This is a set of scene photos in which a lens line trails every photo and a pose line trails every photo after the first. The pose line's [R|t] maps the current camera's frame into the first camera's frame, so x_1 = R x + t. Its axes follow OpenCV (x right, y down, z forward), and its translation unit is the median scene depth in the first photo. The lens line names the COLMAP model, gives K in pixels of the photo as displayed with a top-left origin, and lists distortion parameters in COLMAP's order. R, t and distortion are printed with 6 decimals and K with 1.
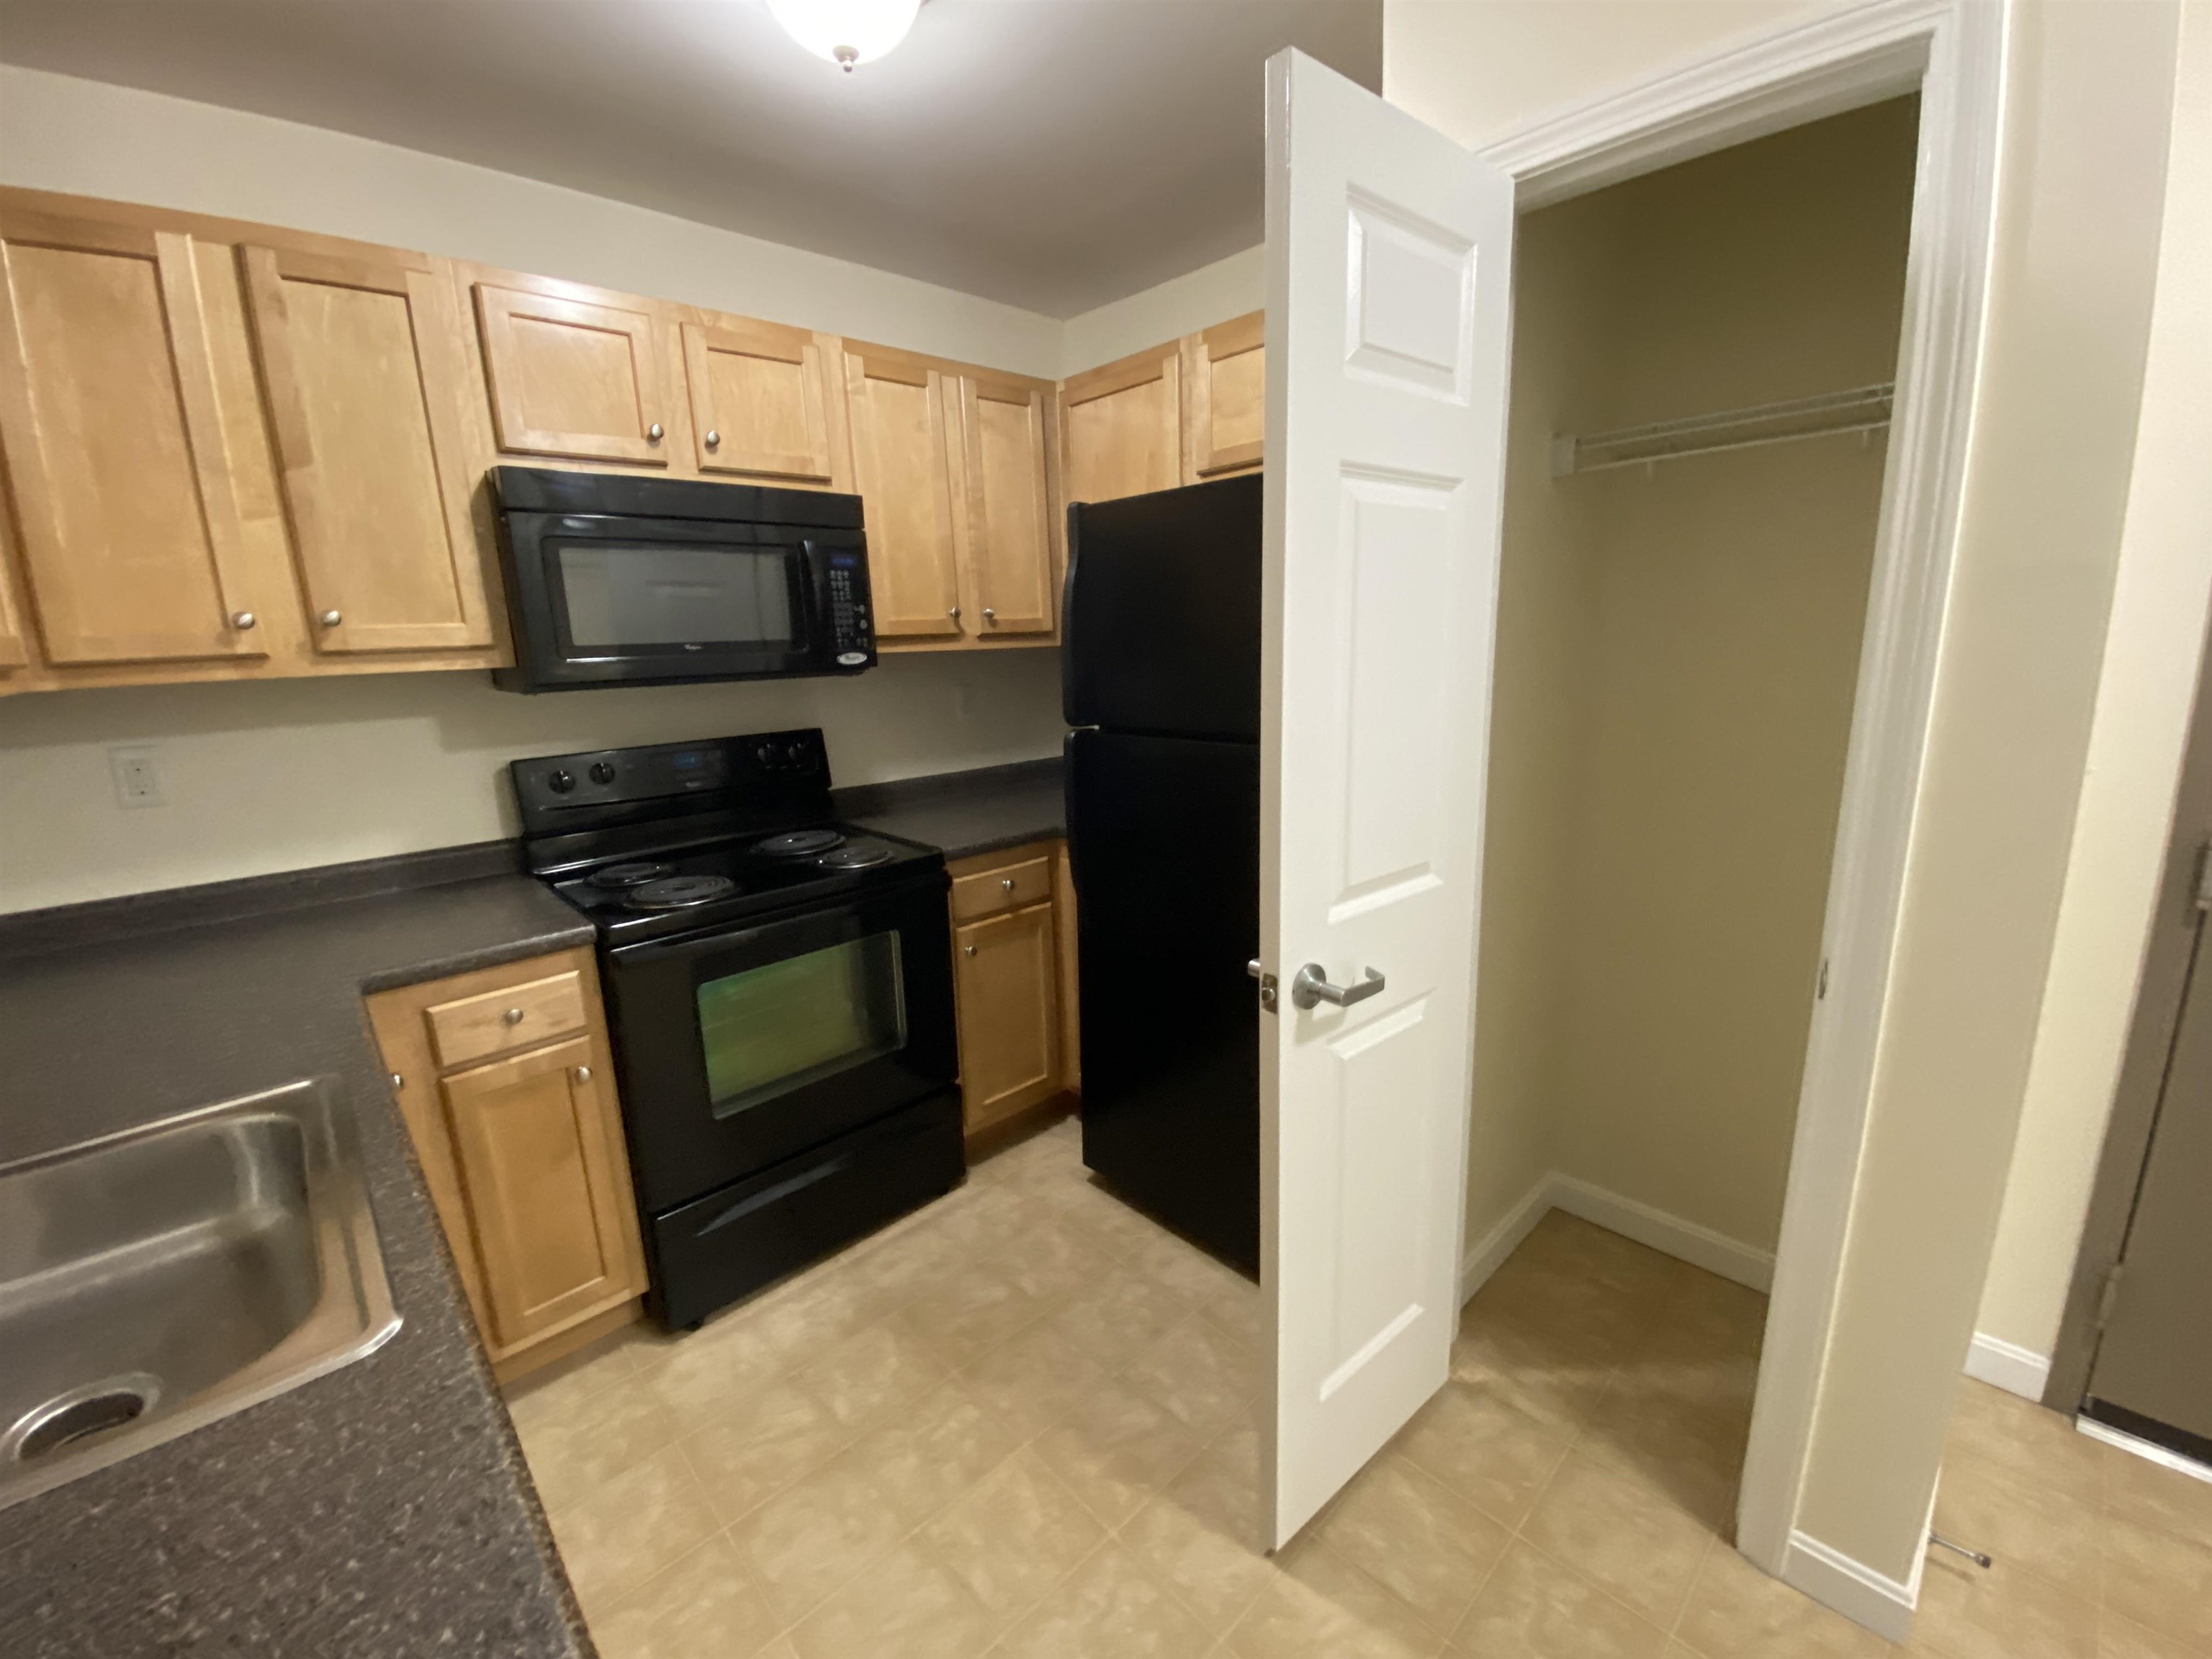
lens RADIAL K [[894.6, 0, 1102.4], [0, 894.6, 822.0], [0, 0, 1]] dist [0.021179, -0.020690]
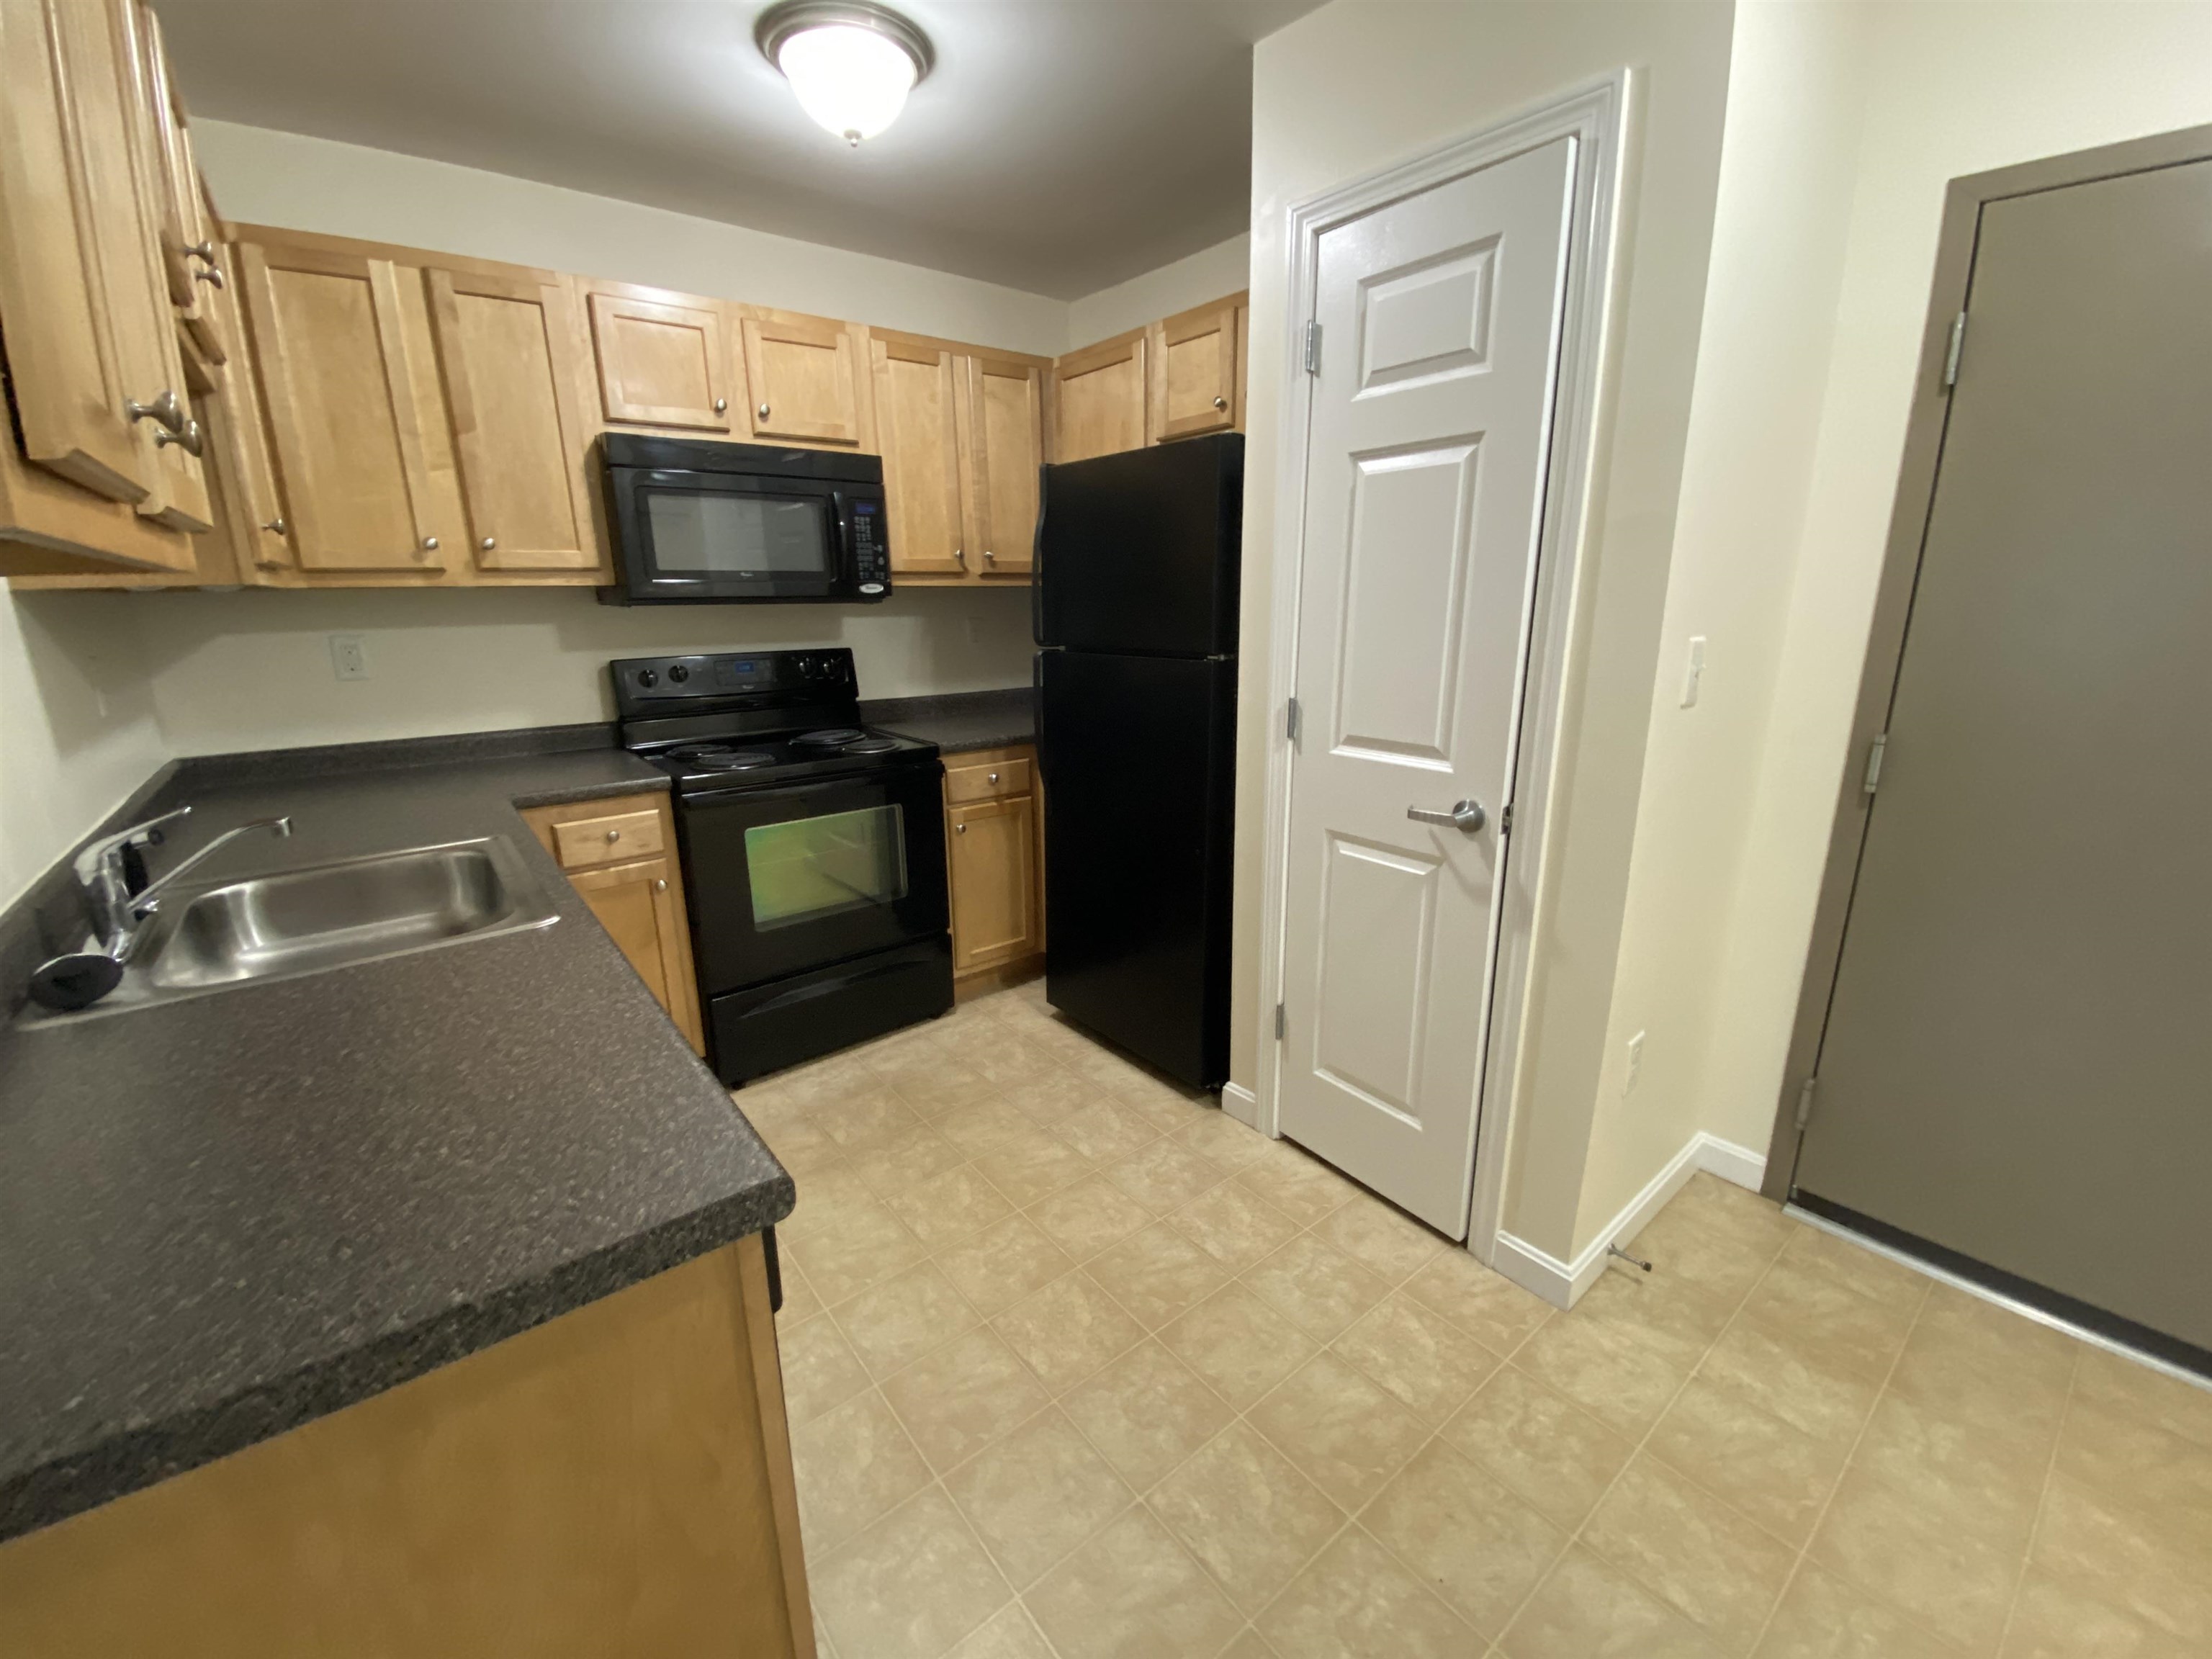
lens RADIAL K [[894.6, 0, 1102.4], [0, 894.6, 822.0], [0, 0, 1]] dist [0.021179, -0.020690]
pose [[0.996848, 0.038461, -0.069395, 0.153955], [-0.035378, 0.998355, 0.045113, 0.082176], [0.071016, -0.042516, 0.996569, -0.259882]]
